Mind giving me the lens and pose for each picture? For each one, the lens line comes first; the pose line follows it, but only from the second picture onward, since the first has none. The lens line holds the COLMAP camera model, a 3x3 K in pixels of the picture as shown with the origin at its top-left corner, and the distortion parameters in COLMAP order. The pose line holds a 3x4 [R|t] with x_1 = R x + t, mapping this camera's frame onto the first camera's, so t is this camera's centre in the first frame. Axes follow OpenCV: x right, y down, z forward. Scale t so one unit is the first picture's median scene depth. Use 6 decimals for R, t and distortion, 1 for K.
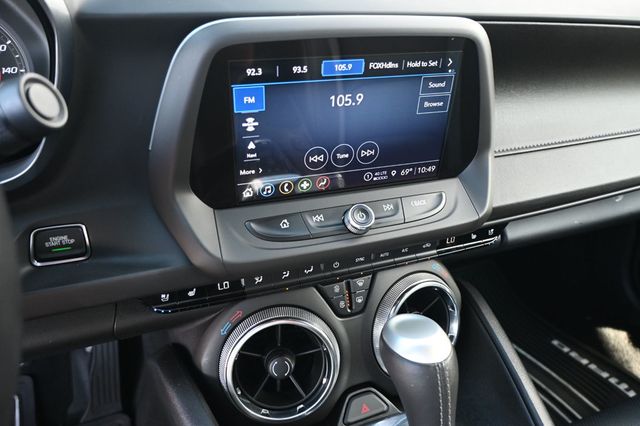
lens RADIAL K [[463.5, 0, 324.7], [0, 463.5, 211.8], [0, 0, 1]] dist [-0.010780, -0.005717]
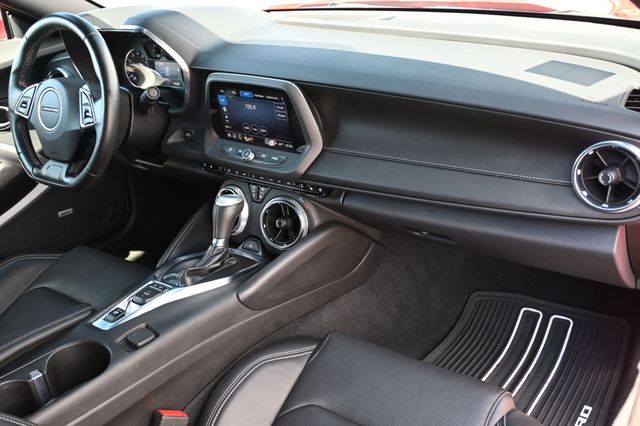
lens RADIAL K [[625.2, 0, 321.0], [0, 625.2, 209.5], [0, 0, 1]] dist [-0.022103, 0.000000]
pose [[0.530423, 0.304576, -0.791129, 2.676178], [-0.300514, 0.940180, 0.160476, -0.324845], [0.792680, 0.152626, 0.590223, -0.526600]]
